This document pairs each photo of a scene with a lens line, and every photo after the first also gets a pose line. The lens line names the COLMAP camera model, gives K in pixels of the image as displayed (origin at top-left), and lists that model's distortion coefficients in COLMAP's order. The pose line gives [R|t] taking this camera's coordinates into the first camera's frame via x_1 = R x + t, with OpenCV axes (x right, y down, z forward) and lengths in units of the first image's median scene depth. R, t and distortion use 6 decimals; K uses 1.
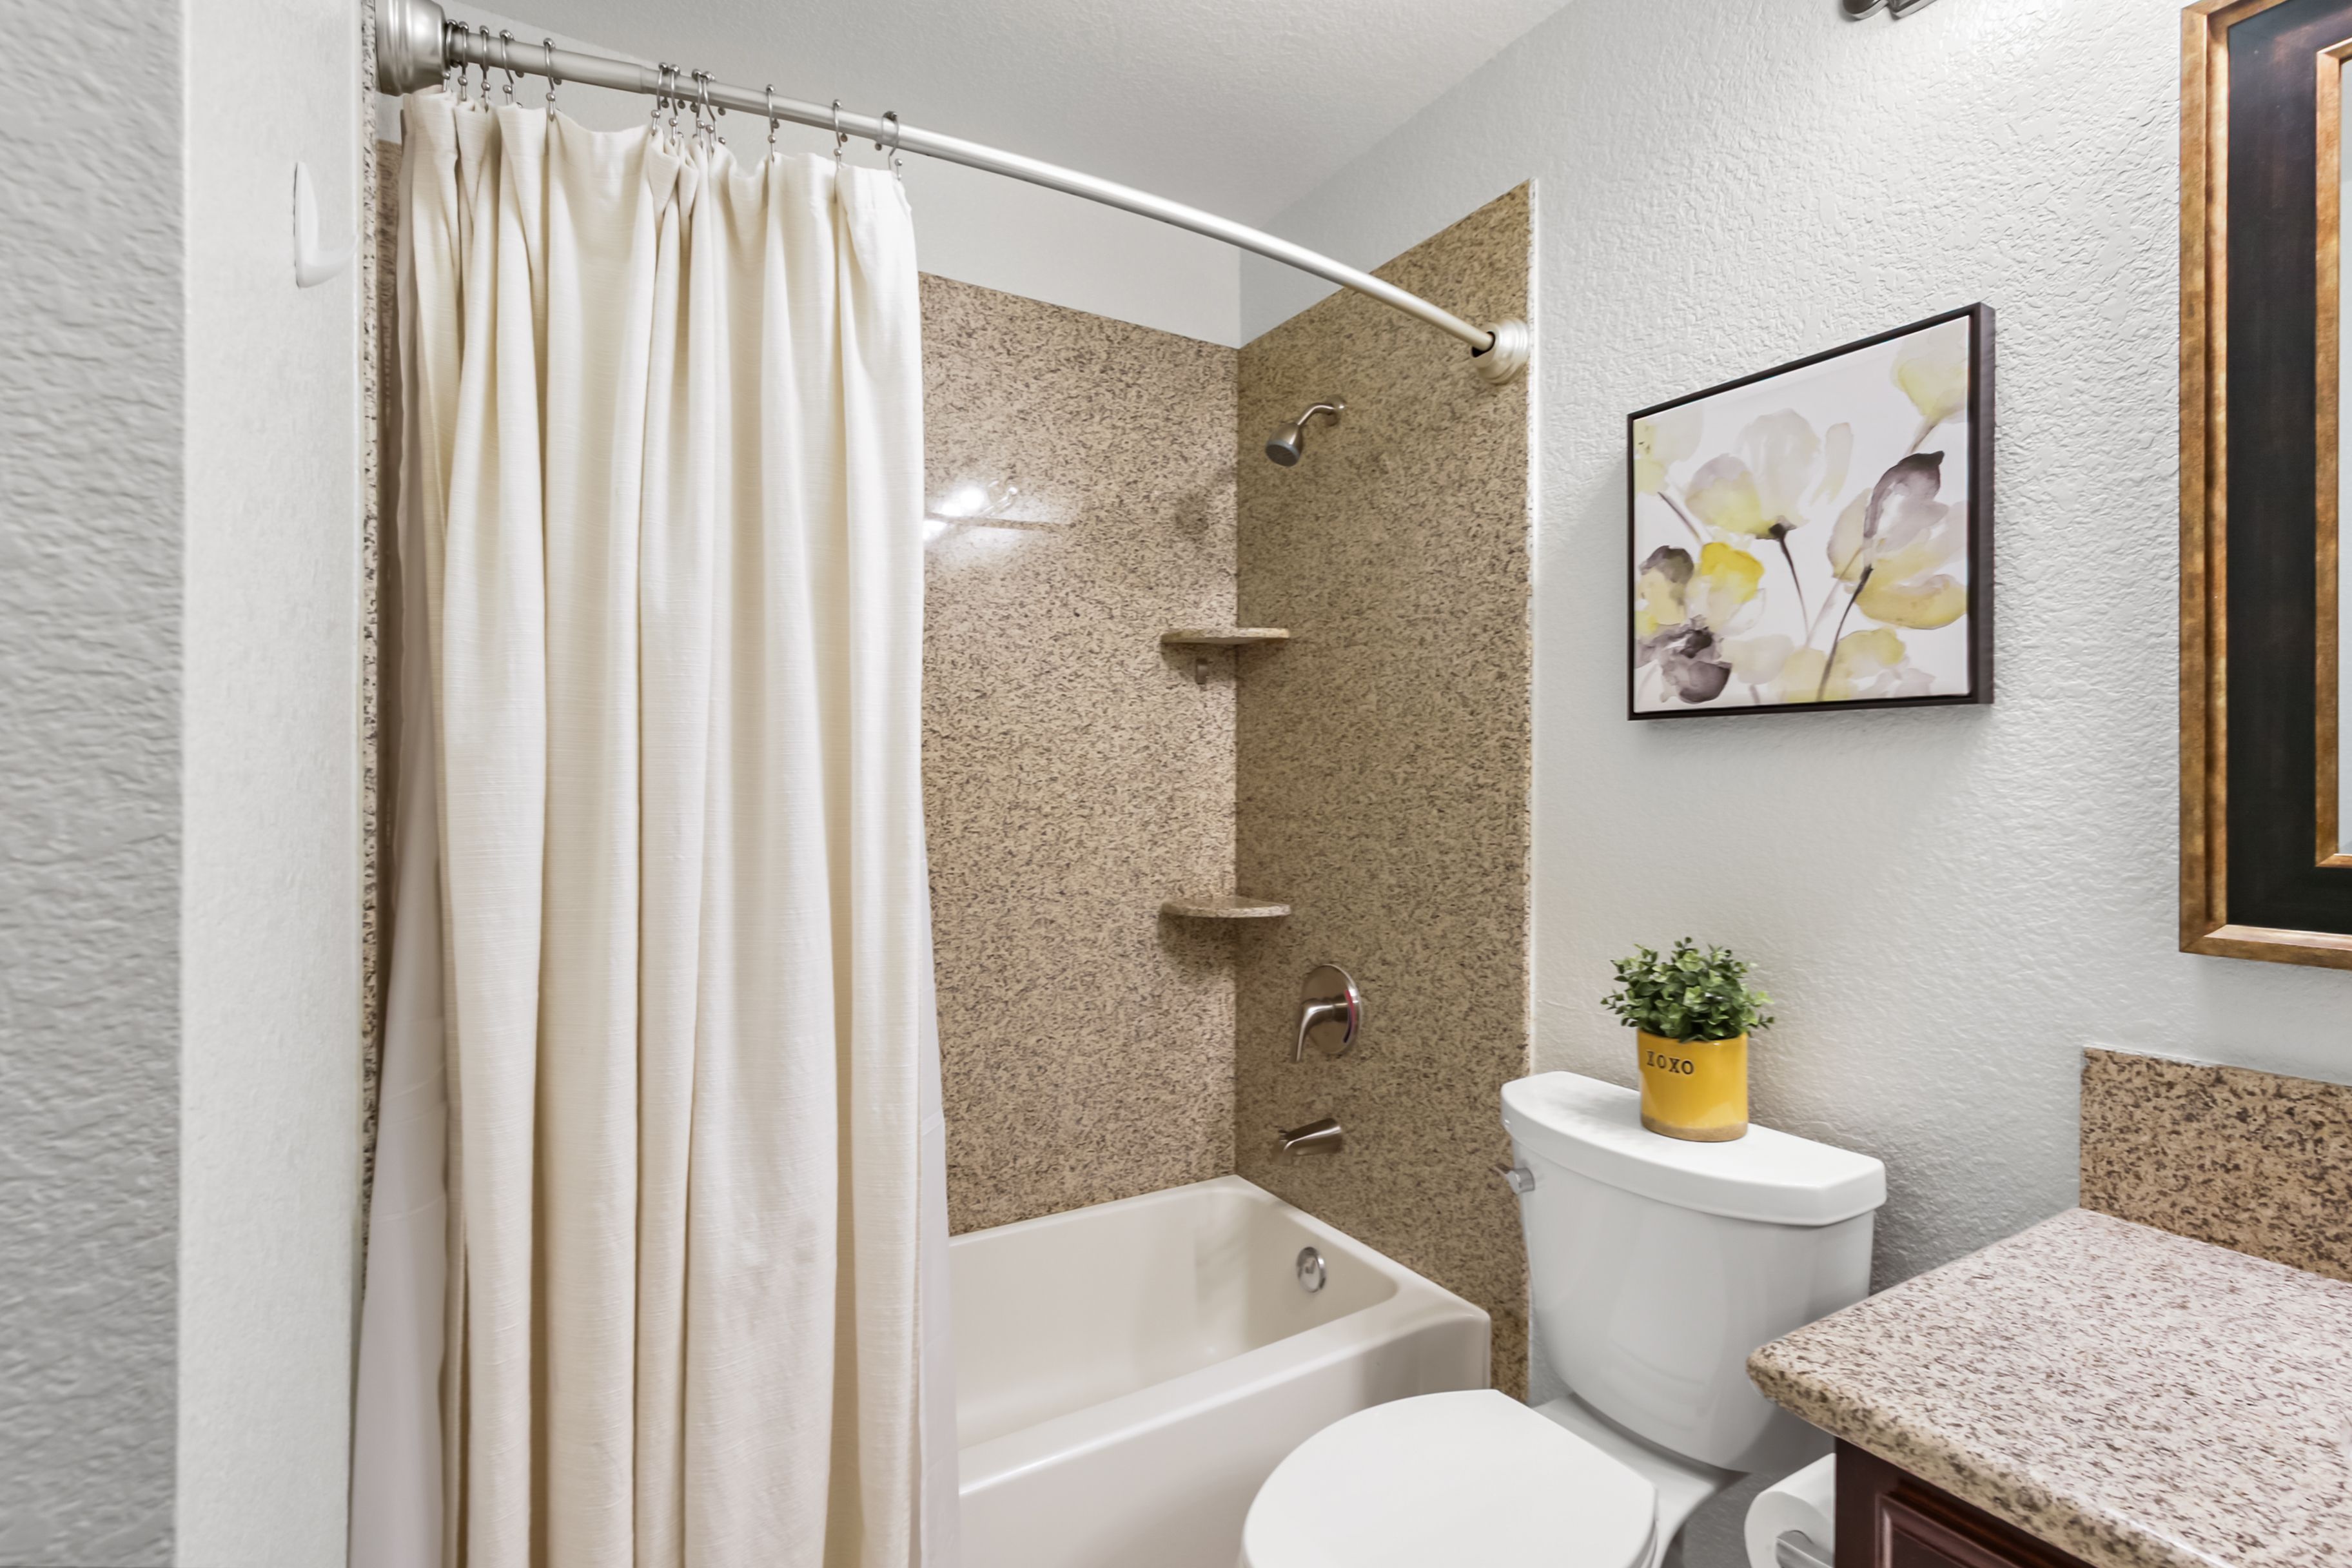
lens RADIAL K [[1097.2, 0, 1165.2], [0, 1097.2, 783.3], [0, 0, 1]] dist [-0.000043, 0.001137]
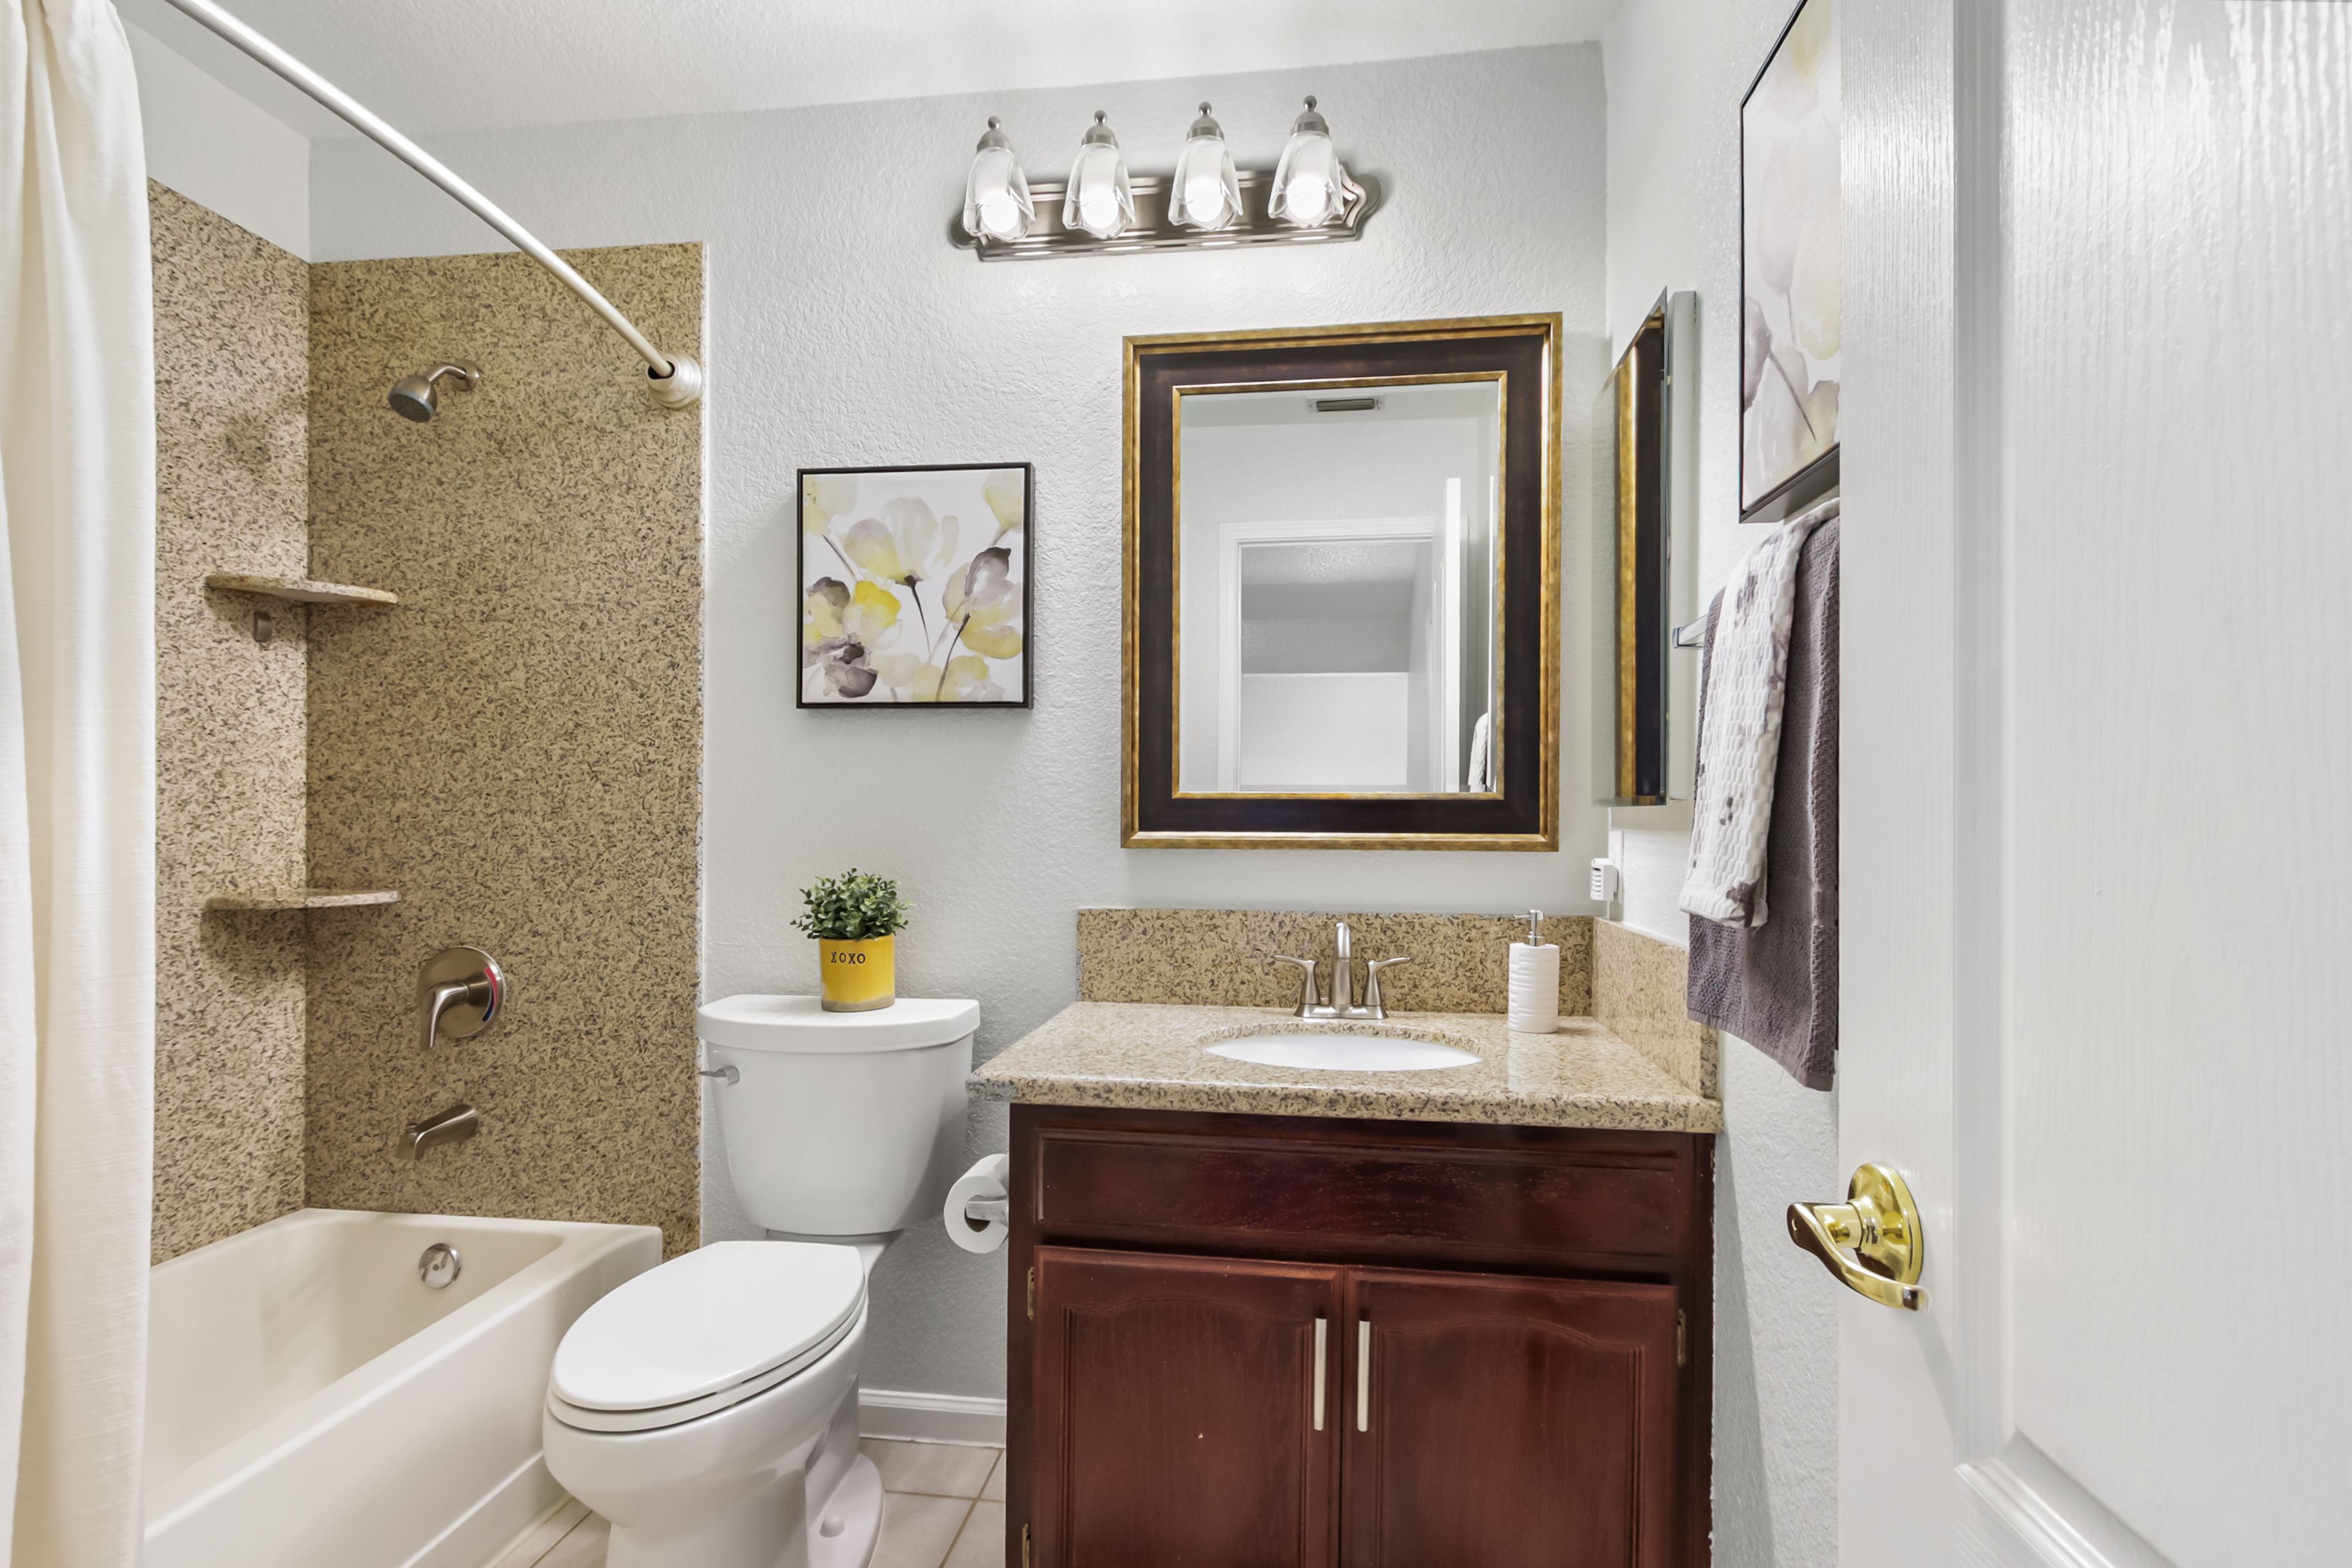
lens RADIAL K [[1097.2, 0, 1200.5], [0, 1097.2, 822.6], [0, 0, 1]] dist [-0.000043, 0.001137]
pose [[0.612367, -0.004890, 0.790559, -0.268874], [-0.002211, 0.999966, 0.007898, 0.057735], [-0.790571, -0.006585, 0.612336, -0.139042]]
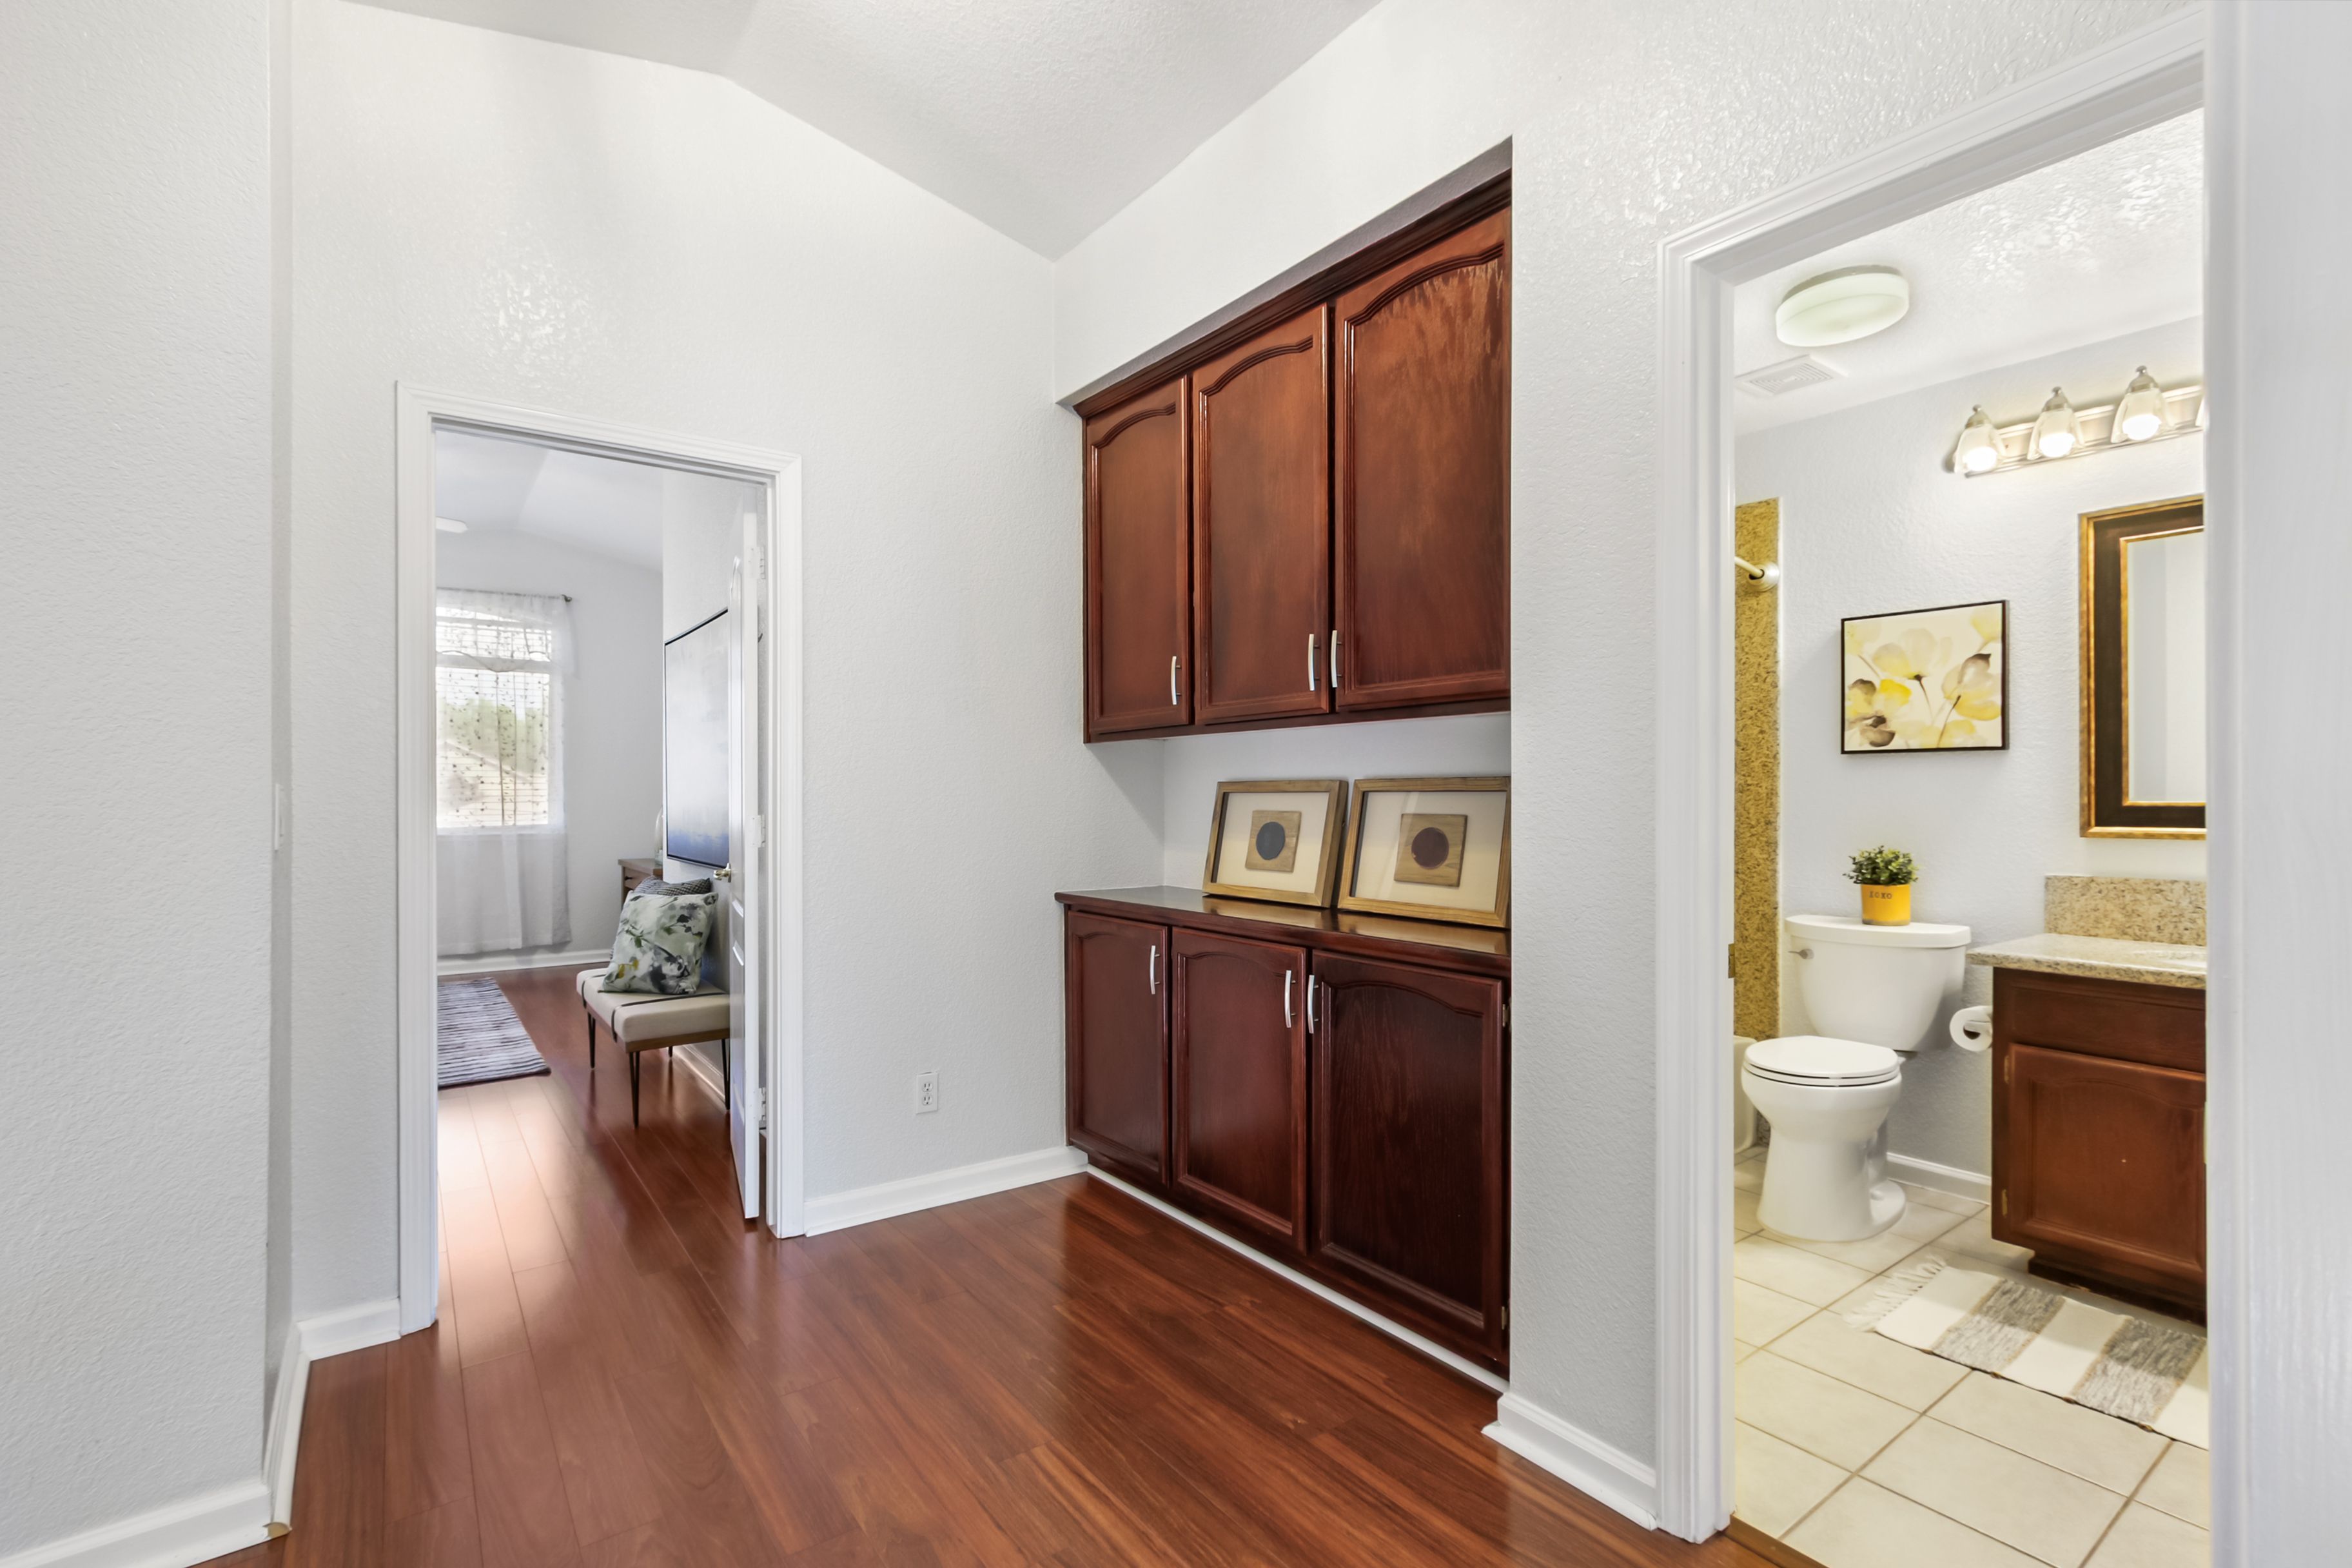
lens RADIAL K [[1097.2, 0, 1153.0], [0, 1097.2, 800.2], [0, 0, 1]] dist [-0.000043, 0.001137]
pose [[0.996112, -0.010258, 0.087497, -1.054829], [0.009835, 0.999938, 0.005268, 0.010213], [-0.087546, -0.004387, 0.996151, -0.999284]]
